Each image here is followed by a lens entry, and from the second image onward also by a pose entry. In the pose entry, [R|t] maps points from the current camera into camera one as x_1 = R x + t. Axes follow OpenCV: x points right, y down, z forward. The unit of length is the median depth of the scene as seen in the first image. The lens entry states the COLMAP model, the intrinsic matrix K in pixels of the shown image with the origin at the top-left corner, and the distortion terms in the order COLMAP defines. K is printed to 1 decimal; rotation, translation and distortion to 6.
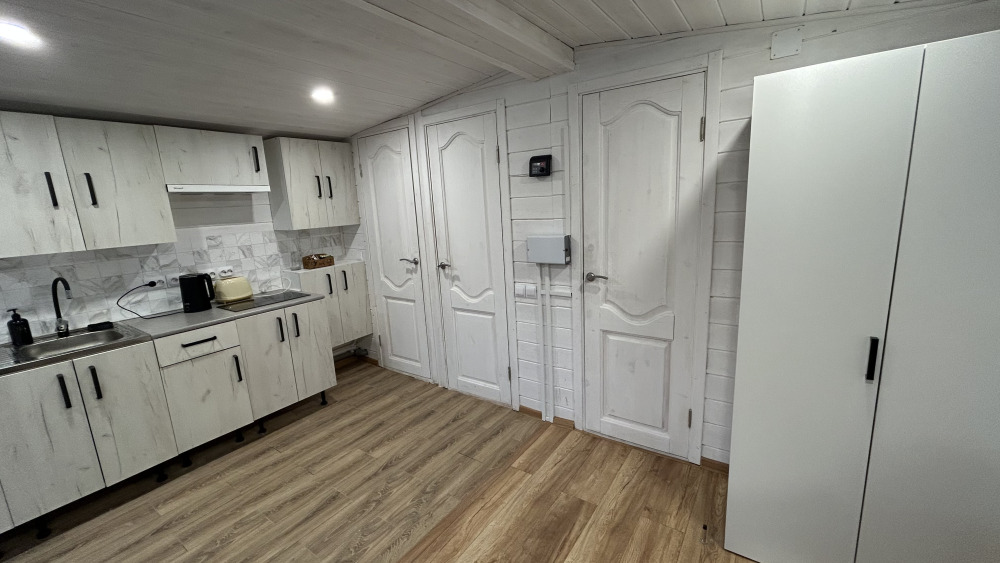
lens RADIAL K [[400.5, 0, 492.0], [0, 400.5, 281.4], [0, 0, 1]] dist [0.000312, 0.000468]
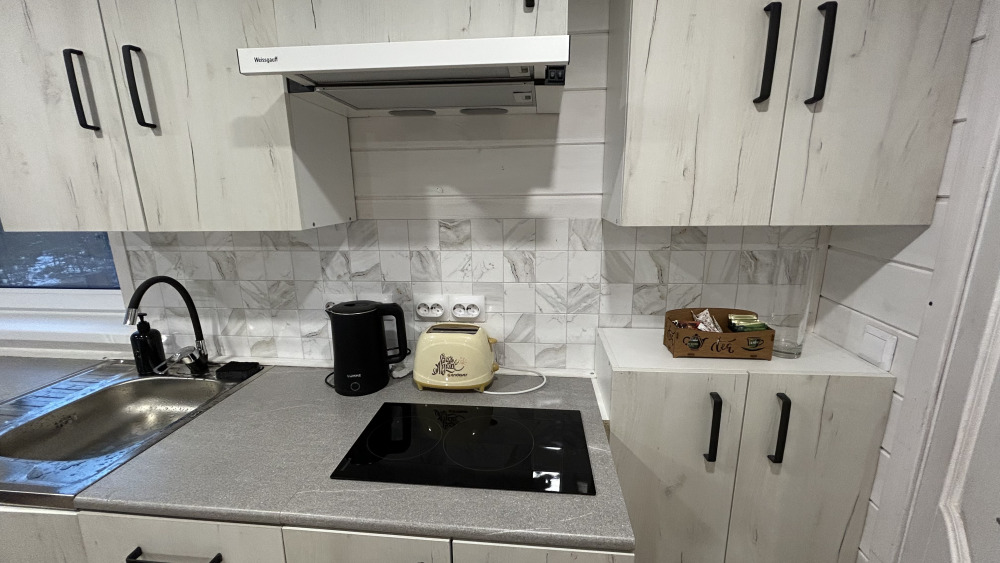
lens RADIAL K [[400.5, 0, 500.8], [0, 400.5, 283.7], [0, 0, 1]] dist [0.000312, 0.000468]
pose [[0.503149, 0.234023, -0.831910, -0.313787], [-0.182568, 0.969694, 0.162363, -0.126245], [0.844695, 0.070188, 0.530626, 0.830373]]
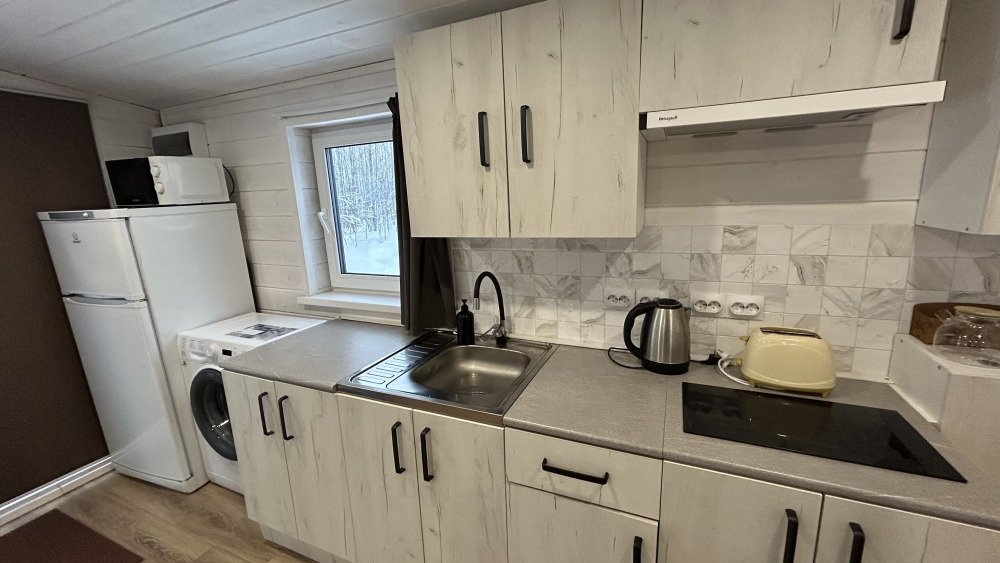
lens RADIAL K [[400.5, 0, 502.8], [0, 400.5, 283.3], [0, 0, 1]] dist [0.000312, 0.000468]
pose [[0.207756, 0.248141, -0.946184, -0.303501], [-0.160880, 0.962785, 0.217170, -0.107419], [0.964860, 0.107104, 0.239945, 0.638087]]
